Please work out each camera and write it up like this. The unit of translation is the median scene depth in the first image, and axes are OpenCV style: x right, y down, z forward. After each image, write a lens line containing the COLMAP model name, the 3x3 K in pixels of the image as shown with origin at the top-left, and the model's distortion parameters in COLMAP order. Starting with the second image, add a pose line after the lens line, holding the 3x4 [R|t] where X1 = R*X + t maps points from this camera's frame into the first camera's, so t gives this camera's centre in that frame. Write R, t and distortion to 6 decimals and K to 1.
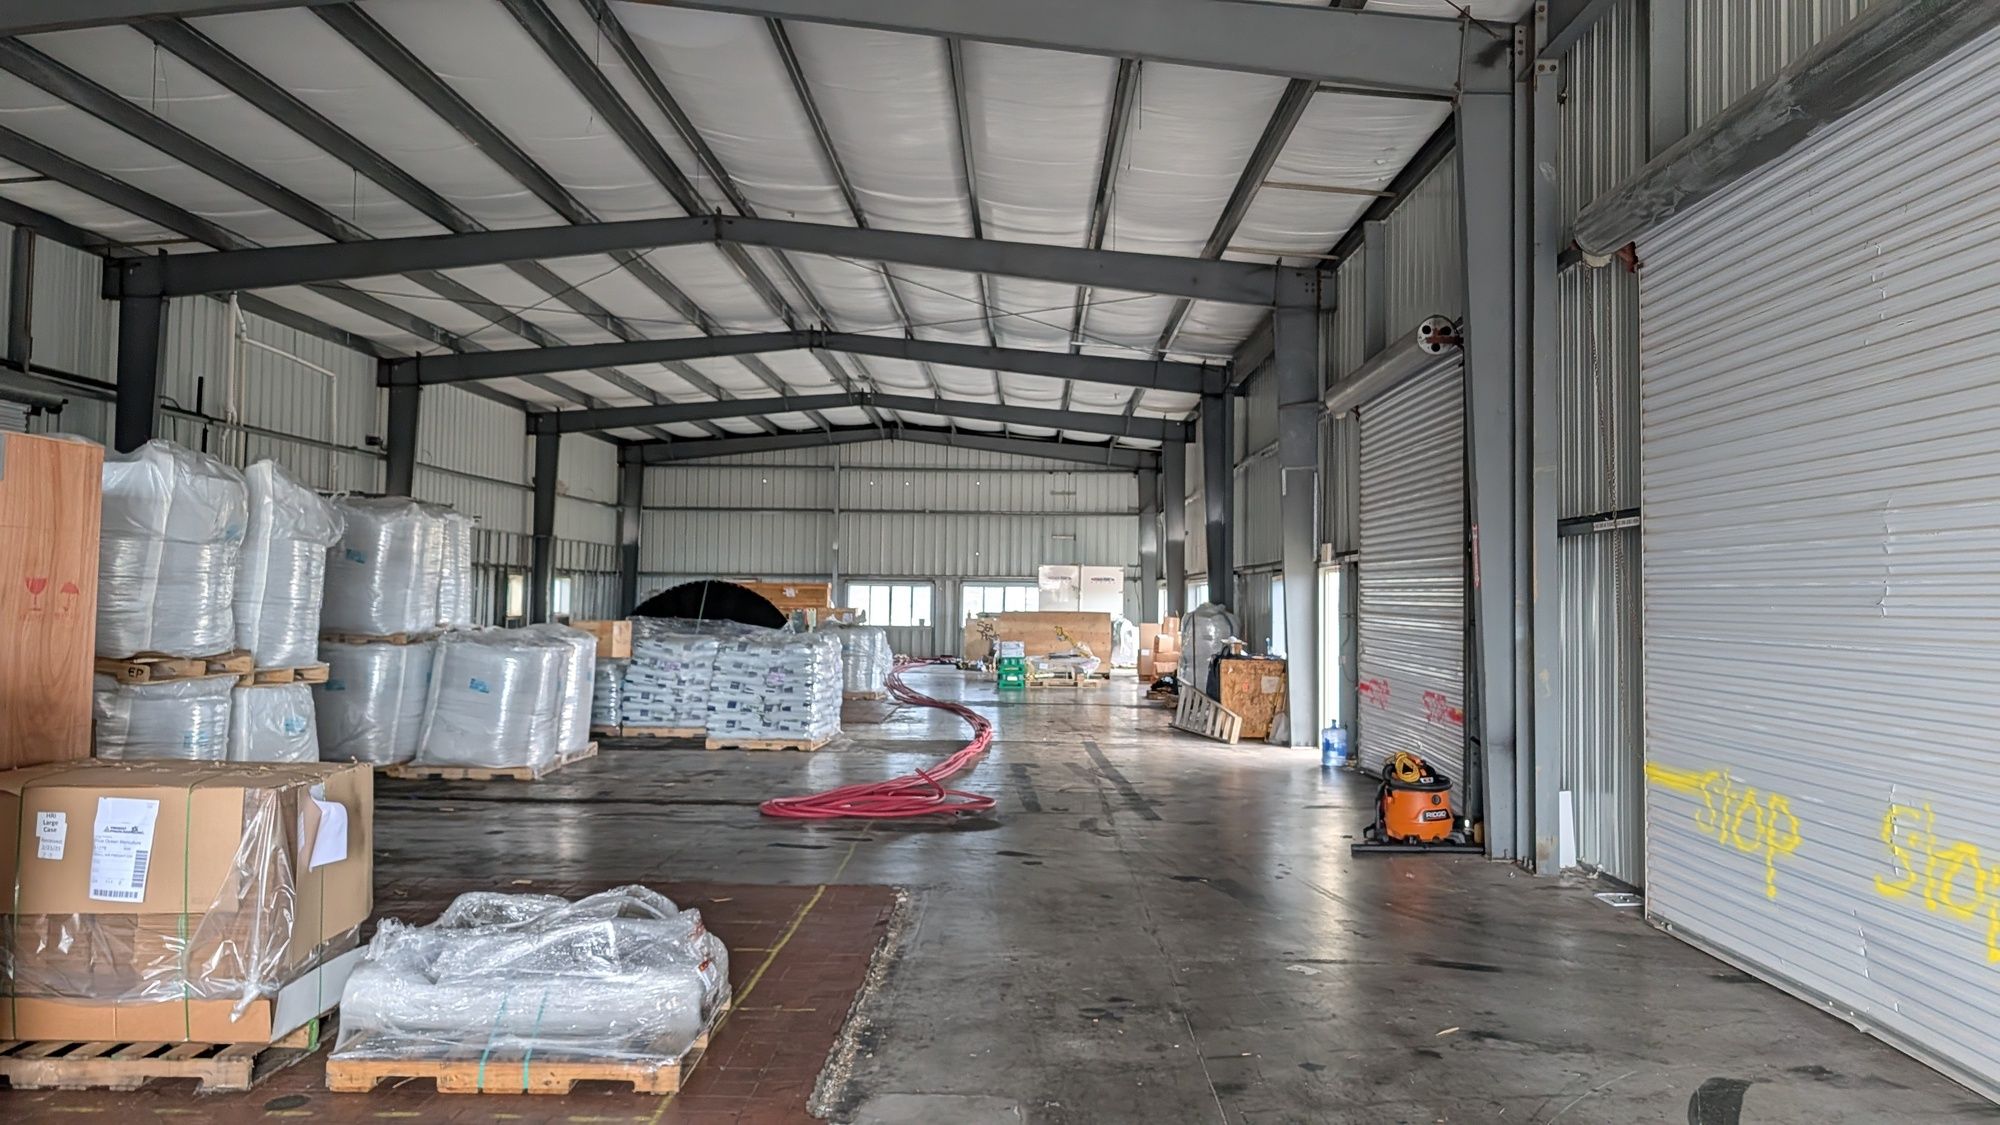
lens RADIAL K [[1455.3, 0, 1000.0], [0, 1455.3, 562.5], [0, 0, 1]] dist [0.000582, -0.001332]
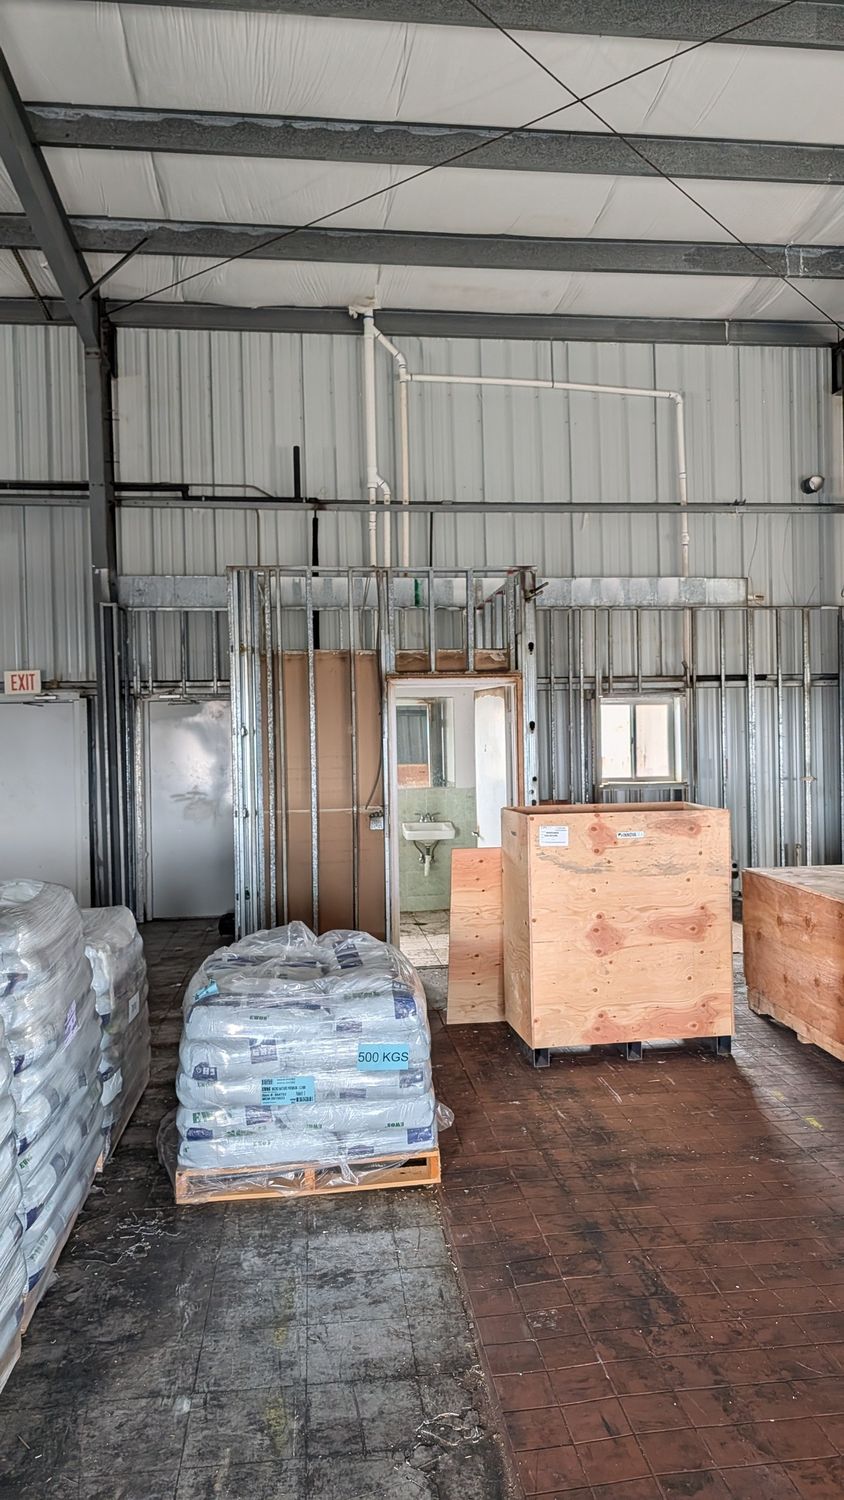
lens RADIAL K [[1091.5, 0, 422.0], [0, 1091.5, 750.0], [0, 0, 1]] dist [0.000582, -0.001332]
pose [[0.143046, -0.001475, -0.989715, -0.004036], [0.040226, 0.999181, 0.004325, 0.021994], [0.988898, -0.040430, 0.142988, 0.936951]]
